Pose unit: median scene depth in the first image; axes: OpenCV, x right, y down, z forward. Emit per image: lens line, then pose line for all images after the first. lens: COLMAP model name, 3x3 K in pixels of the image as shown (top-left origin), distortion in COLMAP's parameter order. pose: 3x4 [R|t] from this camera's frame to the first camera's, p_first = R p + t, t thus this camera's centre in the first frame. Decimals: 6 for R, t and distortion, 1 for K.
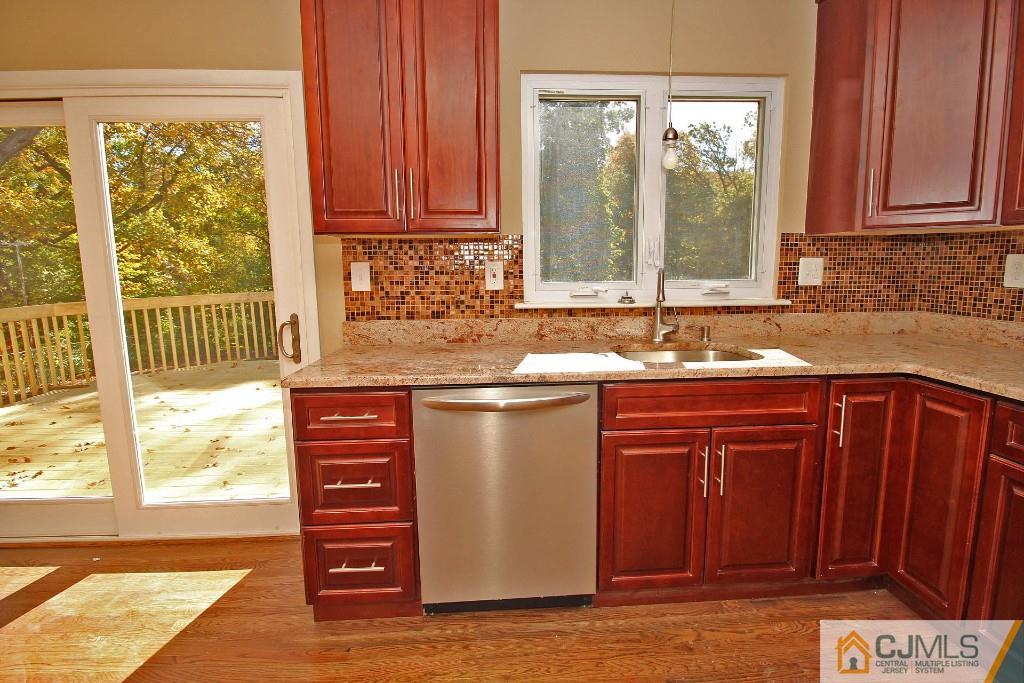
lens RADIAL K [[475.9, 0, 514.9], [0, 475.9, 329.0], [0, 0, 1]] dist [-0.007832, -0.008803]
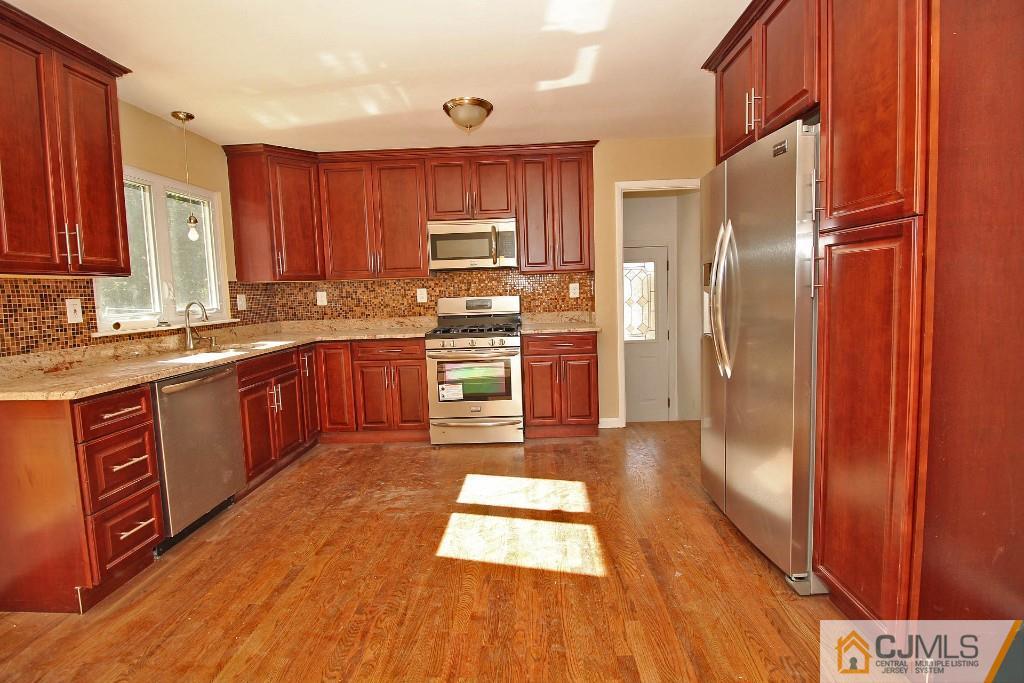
lens RADIAL K [[475.9, 0, 518.0], [0, 475.9, 331.5], [0, 0, 1]] dist [-0.007832, -0.008803]
pose [[0.093725, -0.081359, 0.992268, -1.090705], [0.163326, 0.984409, 0.065288, 0.041319], [-0.982110, 0.155945, 0.105552, -0.191687]]
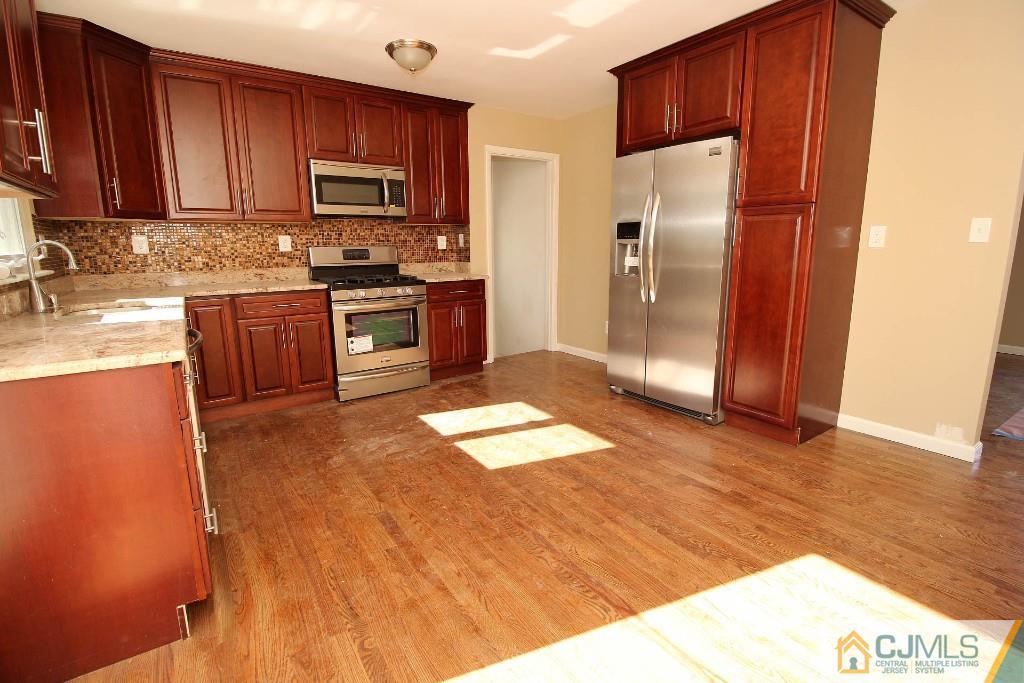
lens RADIAL K [[475.9, 0, 518.6], [0, 475.9, 332.4], [0, 0, 1]] dist [-0.007832, -0.008803]
pose [[-0.517046, -0.143713, 0.843807, -1.106912], [0.125175, 0.962511, 0.240631, -0.045429], [-0.846755, 0.230041, -0.479674, 0.616341]]
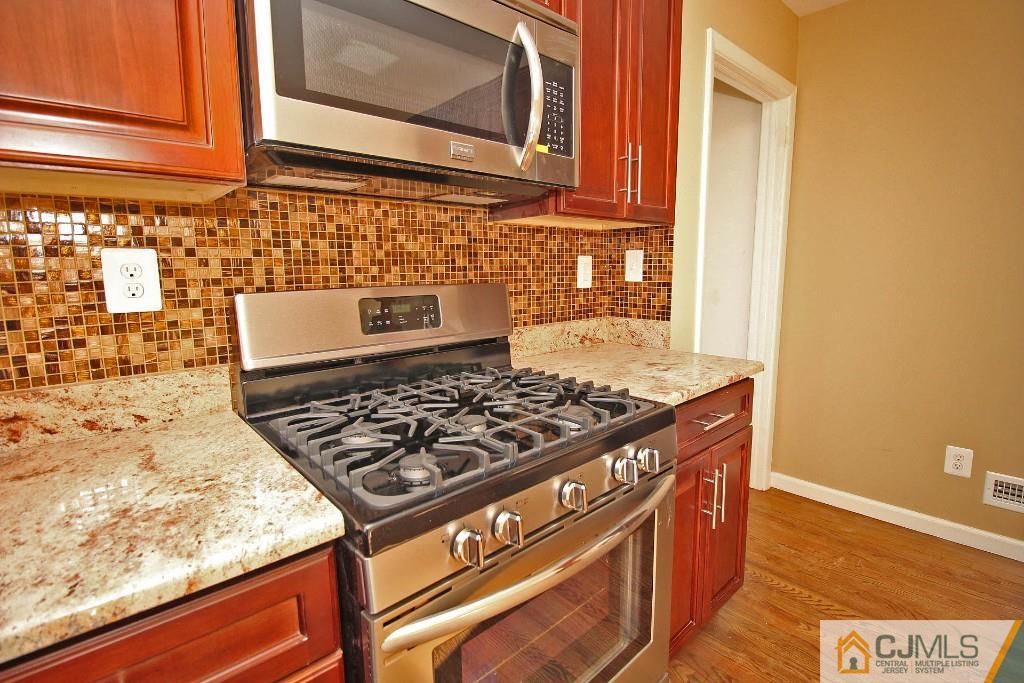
lens RADIAL K [[475.9, 0, 514.3], [0, 475.9, 330.8], [0, 0, 1]] dist [-0.007832, -0.008803]
pose [[-0.612895, -0.085717, 0.785501, 0.381681], [0.120959, 0.972204, 0.200469, -0.047260], [-0.780851, 0.217880, -0.585491, 0.410866]]
